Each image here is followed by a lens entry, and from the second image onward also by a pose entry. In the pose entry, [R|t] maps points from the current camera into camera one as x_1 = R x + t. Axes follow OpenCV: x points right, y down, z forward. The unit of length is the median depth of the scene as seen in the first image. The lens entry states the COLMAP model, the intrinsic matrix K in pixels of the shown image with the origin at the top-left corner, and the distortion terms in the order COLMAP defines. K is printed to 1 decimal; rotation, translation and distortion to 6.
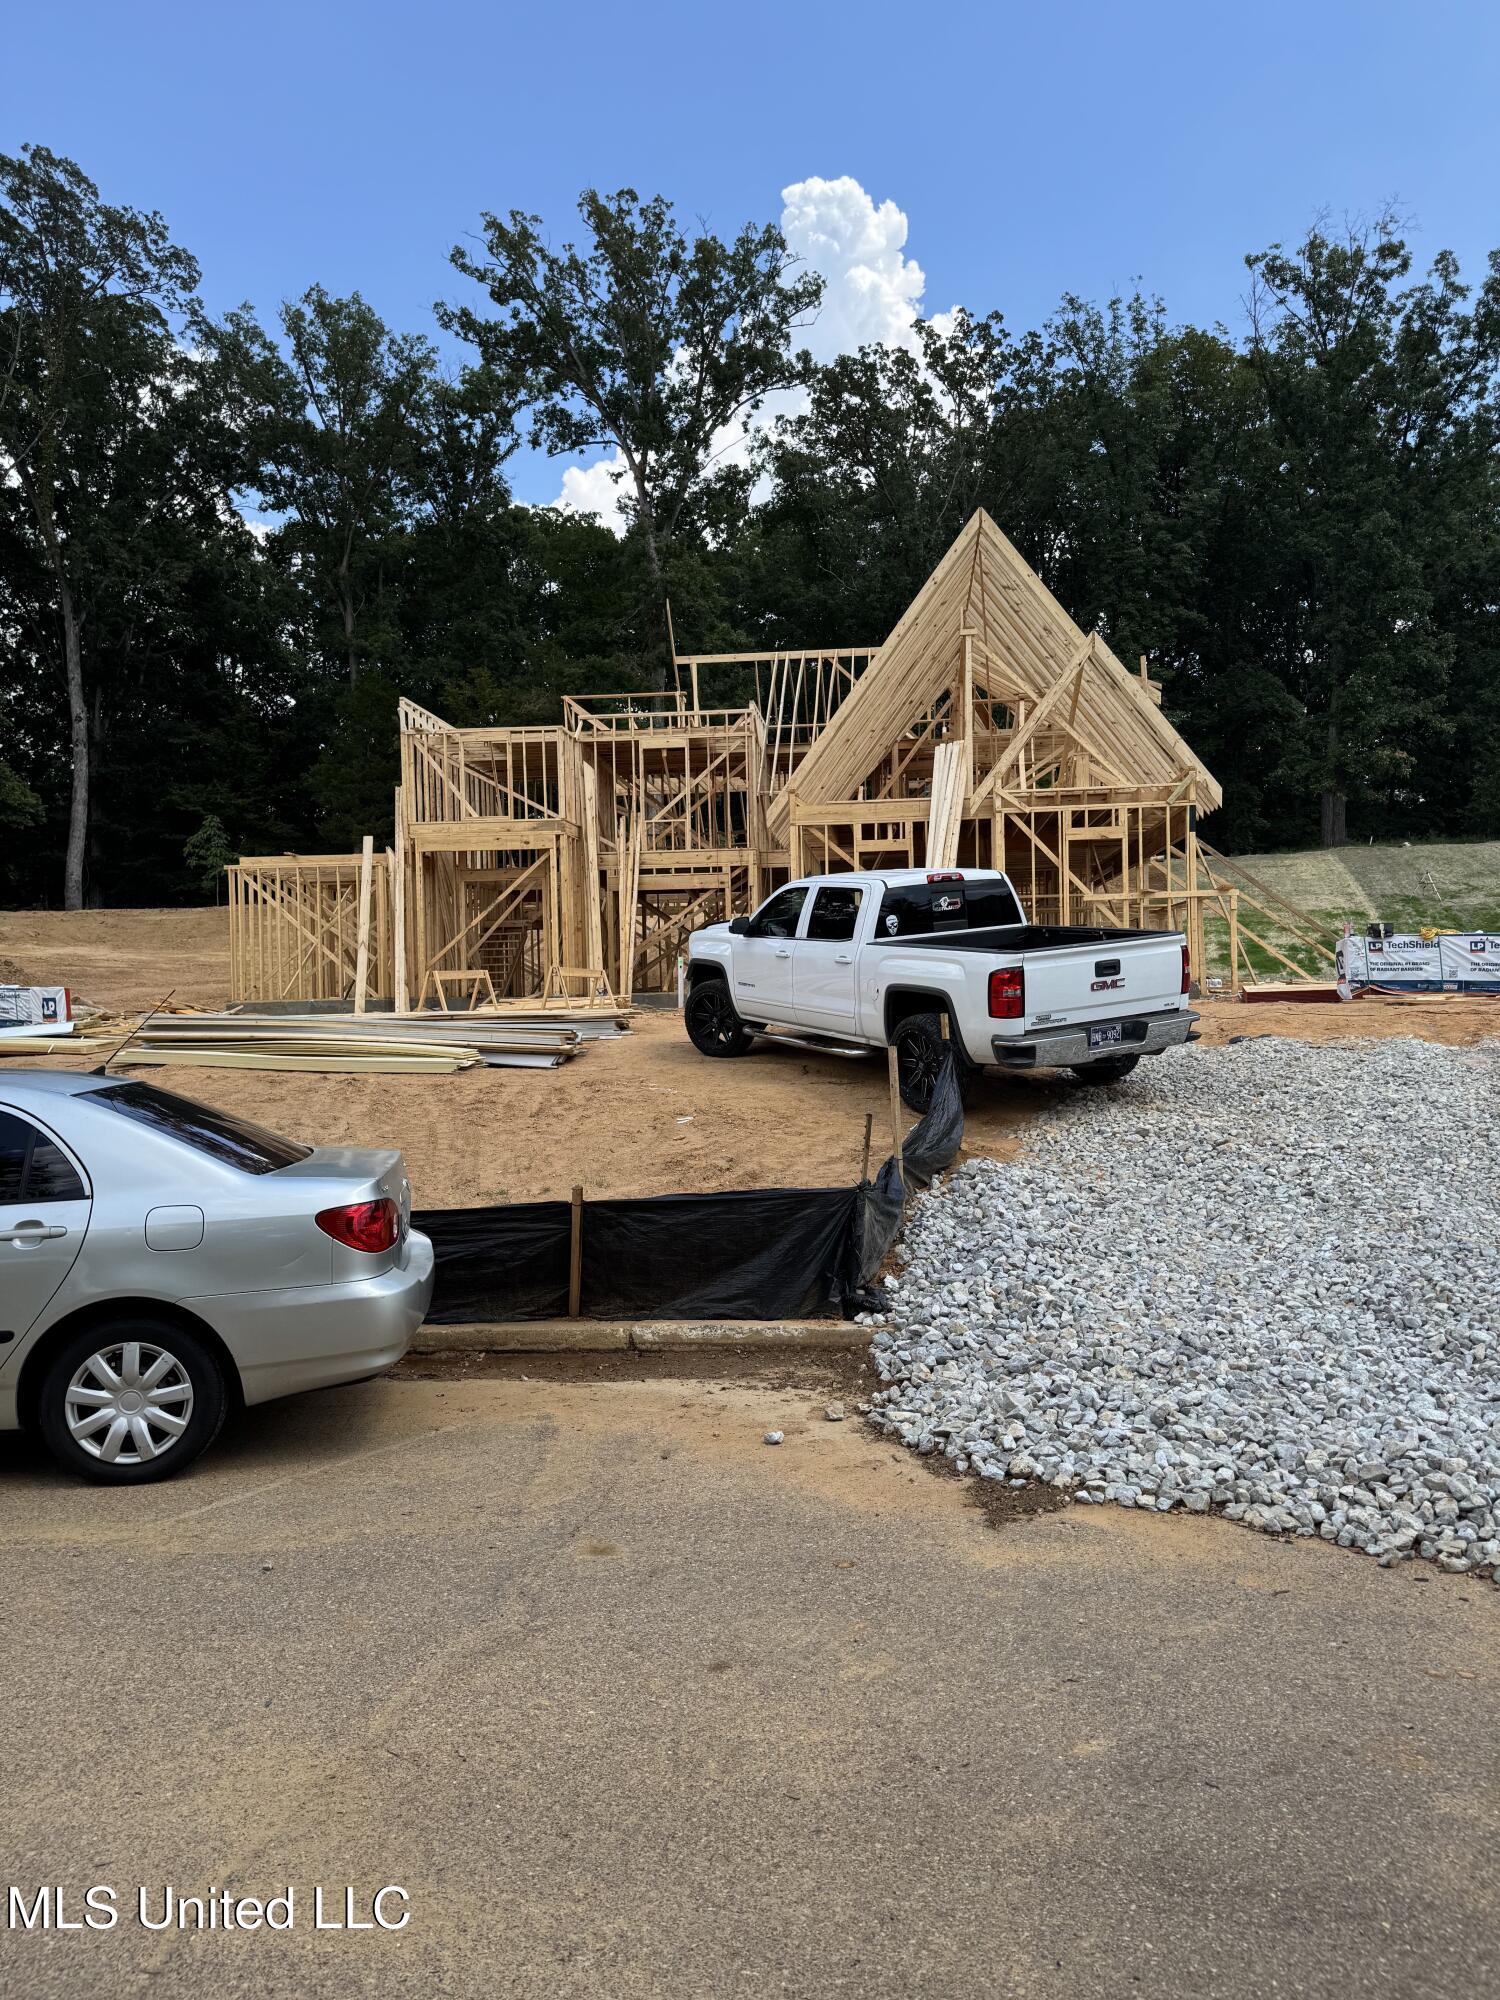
lens RADIAL K [[1475.3, 0, 749.4], [0, 1475.3, 1130.1], [0, 0, 1]] dist [0.033689, -0.026022]
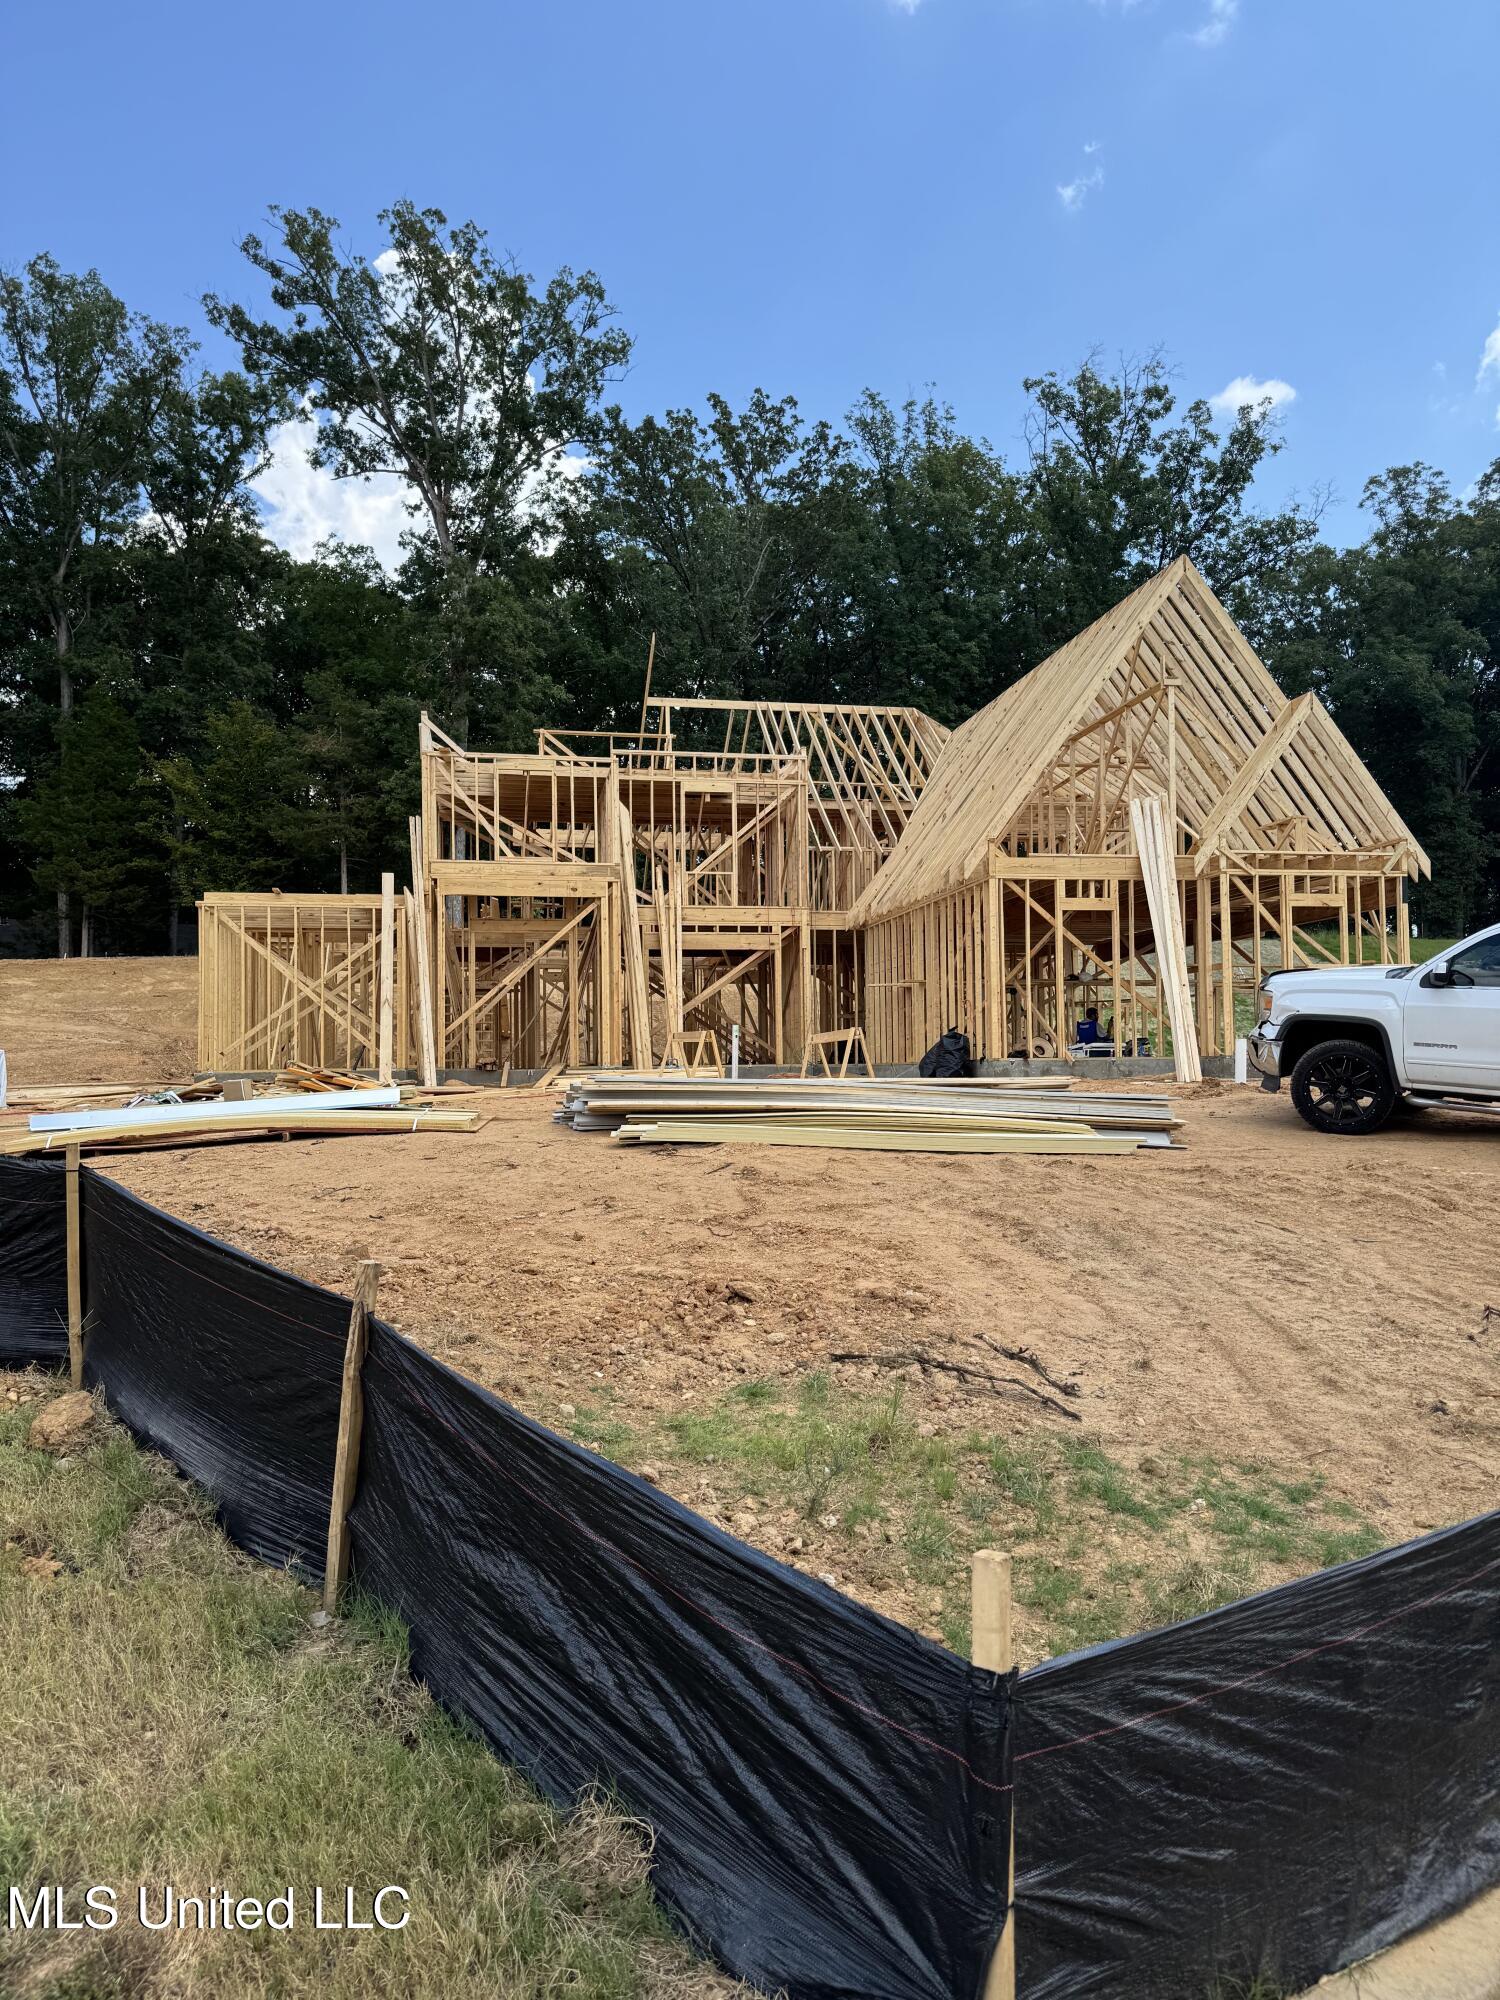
lens RADIAL K [[1475.3, 0, 749.4], [0, 1475.3, 1130.1], [0, 0, 1]] dist [0.033689, -0.026022]
pose [[0.954688, -0.003770, 0.297584, -0.173810], [0.020863, 0.998308, -0.054284, -0.003303], [-0.296875, 0.058032, 0.953151, 0.088994]]
